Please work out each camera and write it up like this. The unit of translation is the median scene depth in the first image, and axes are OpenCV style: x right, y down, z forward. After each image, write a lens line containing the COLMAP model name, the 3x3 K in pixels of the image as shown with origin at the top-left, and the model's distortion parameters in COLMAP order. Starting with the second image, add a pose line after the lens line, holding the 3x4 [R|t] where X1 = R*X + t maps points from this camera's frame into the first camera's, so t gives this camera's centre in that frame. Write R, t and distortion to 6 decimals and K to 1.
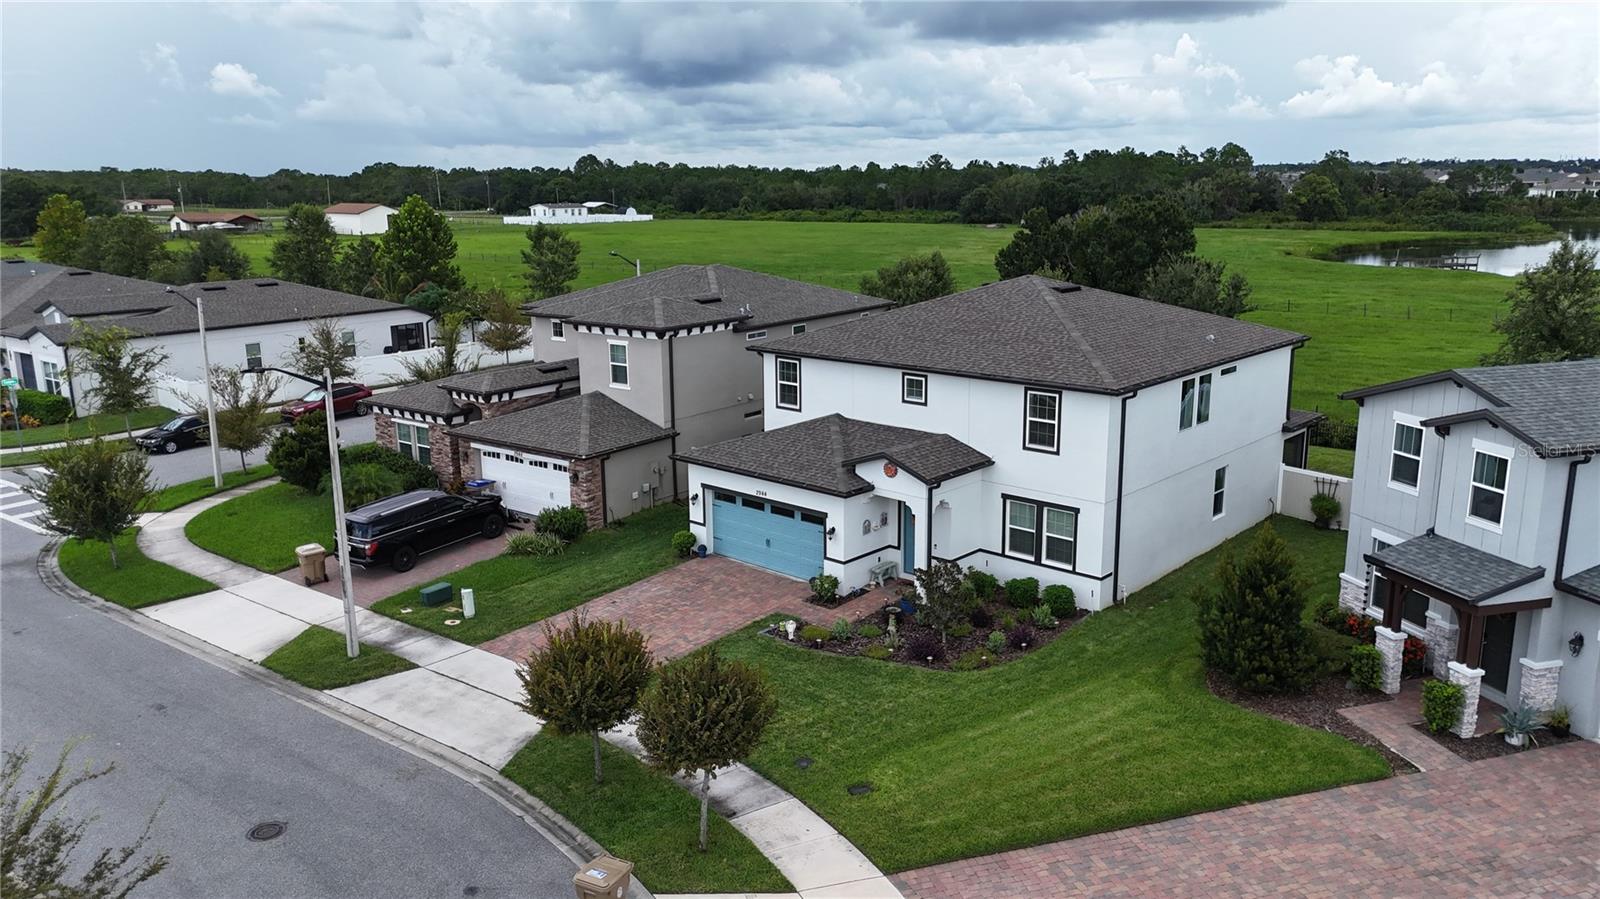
lens RADIAL K [[1171.2, 0, 802.8], [0, 1171.2, 455.4], [0, 0, 1]] dist [0.069462, -0.067669]
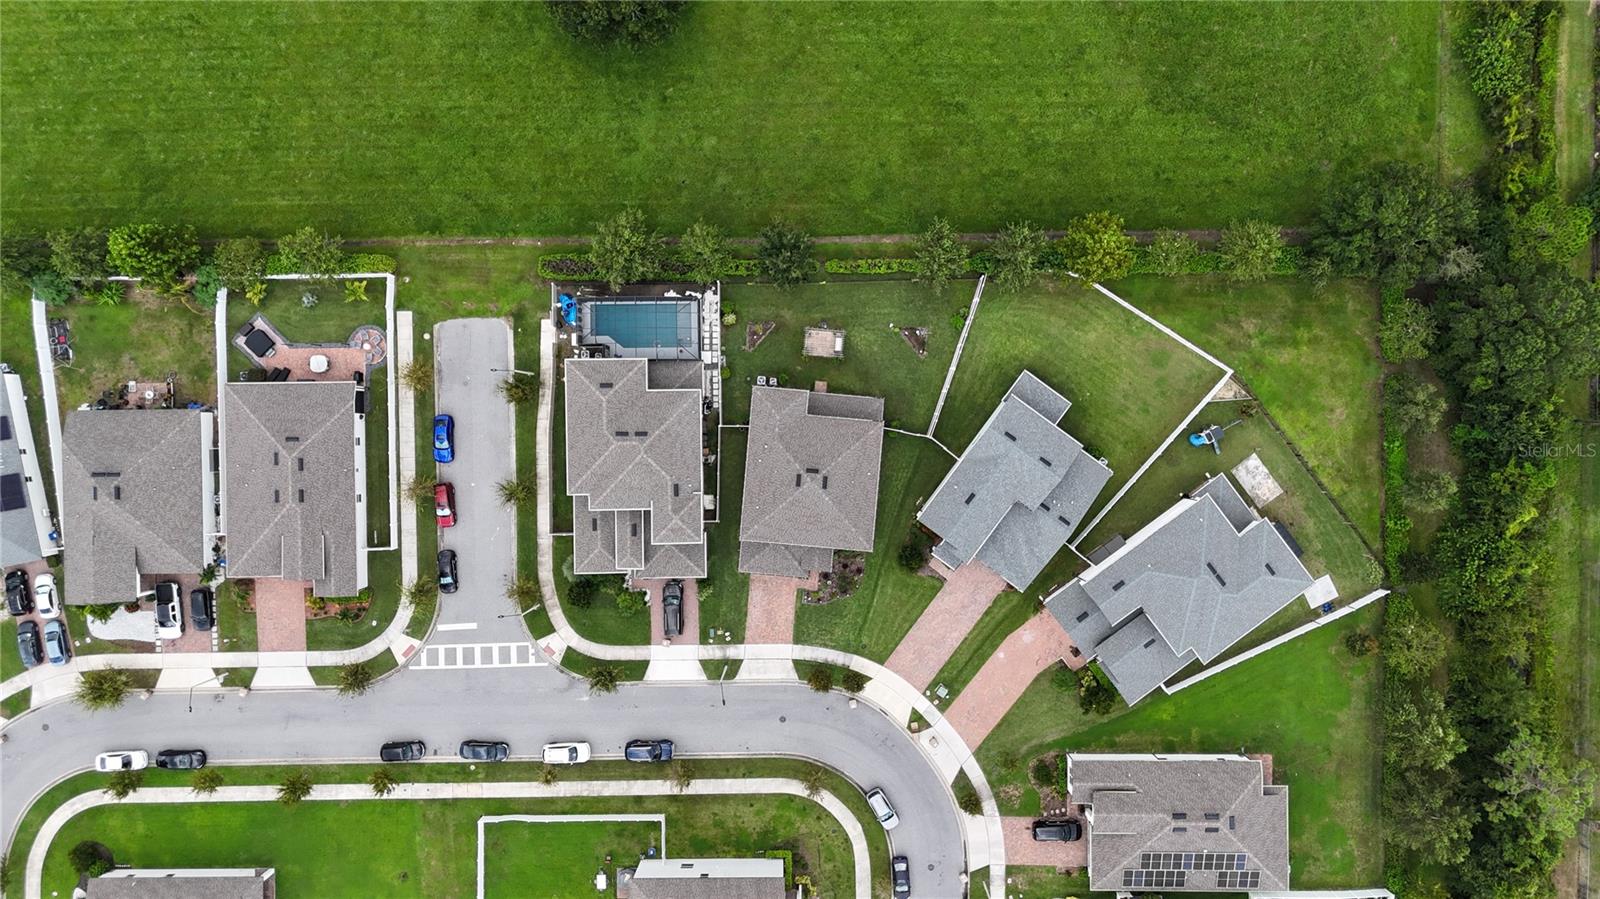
lens RADIAL K [[1171.2, 0, 802.8], [0, 1171.2, 455.4], [0, 0, 1]] dist [0.069462, -0.067669]
pose [[0.796668, -0.604413, -0.002305, 0.235317], [0.138647, 0.179033, 0.974025, -3.271524], [-0.588301, -0.776294, 0.226430, 0.418282]]
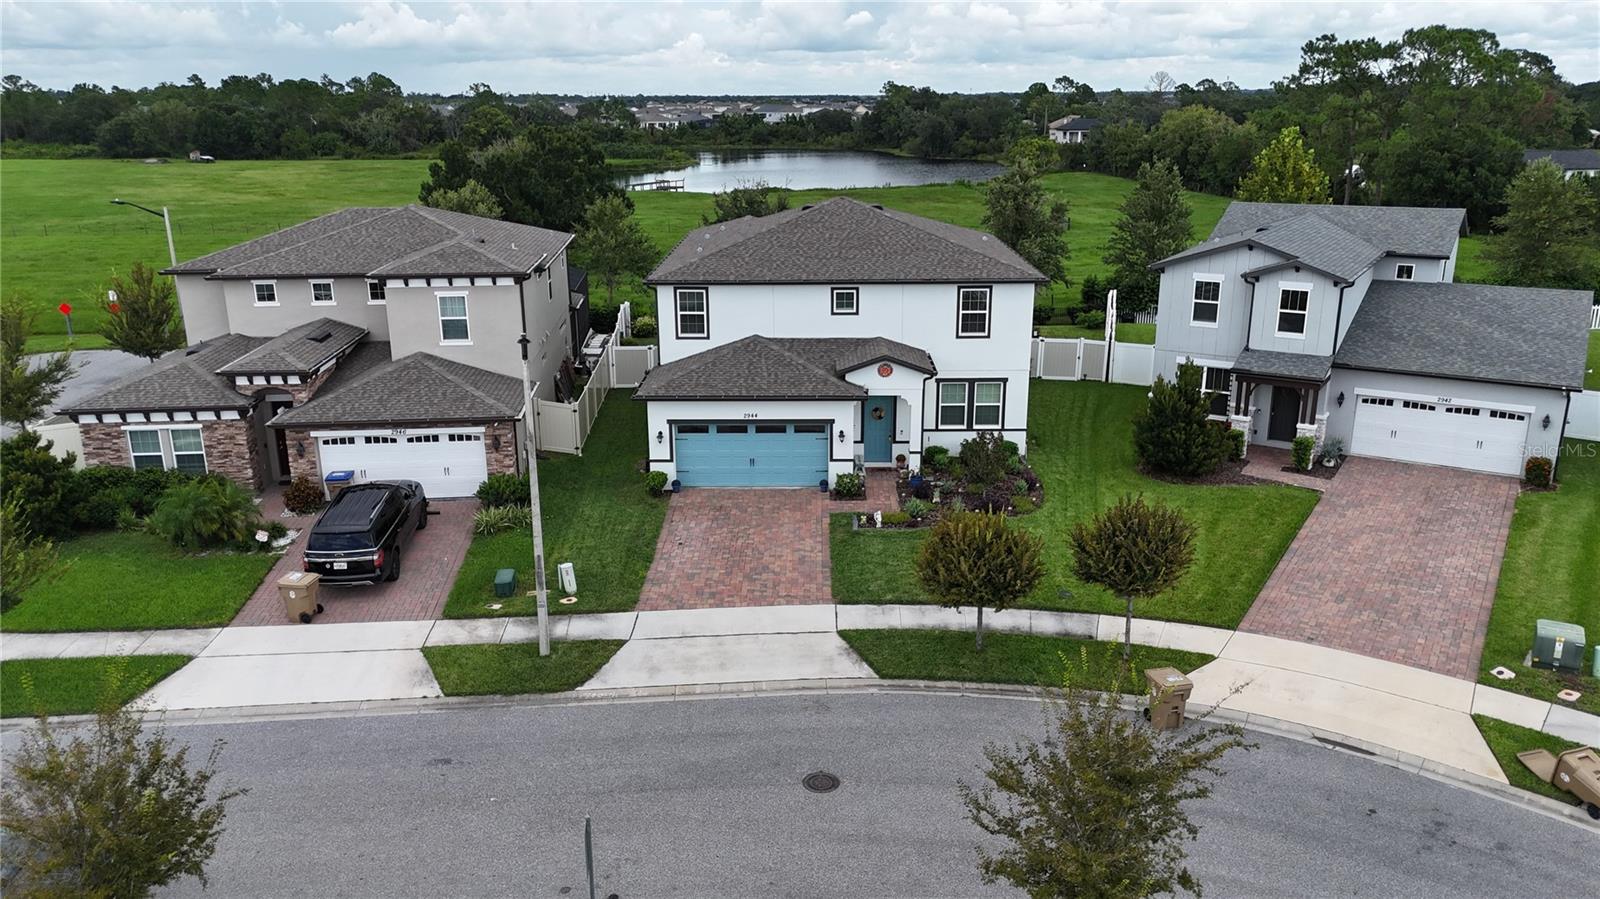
lens RADIAL K [[1171.2, 0, 802.8], [0, 1171.2, 455.4], [0, 0, 1]] dist [0.069462, -0.067669]
pose [[0.746975, -0.186546, 0.638145, -0.656654], [0.151324, 0.982341, 0.110032, -0.039413], [-0.647402, 0.014375, 0.762013, 0.162875]]
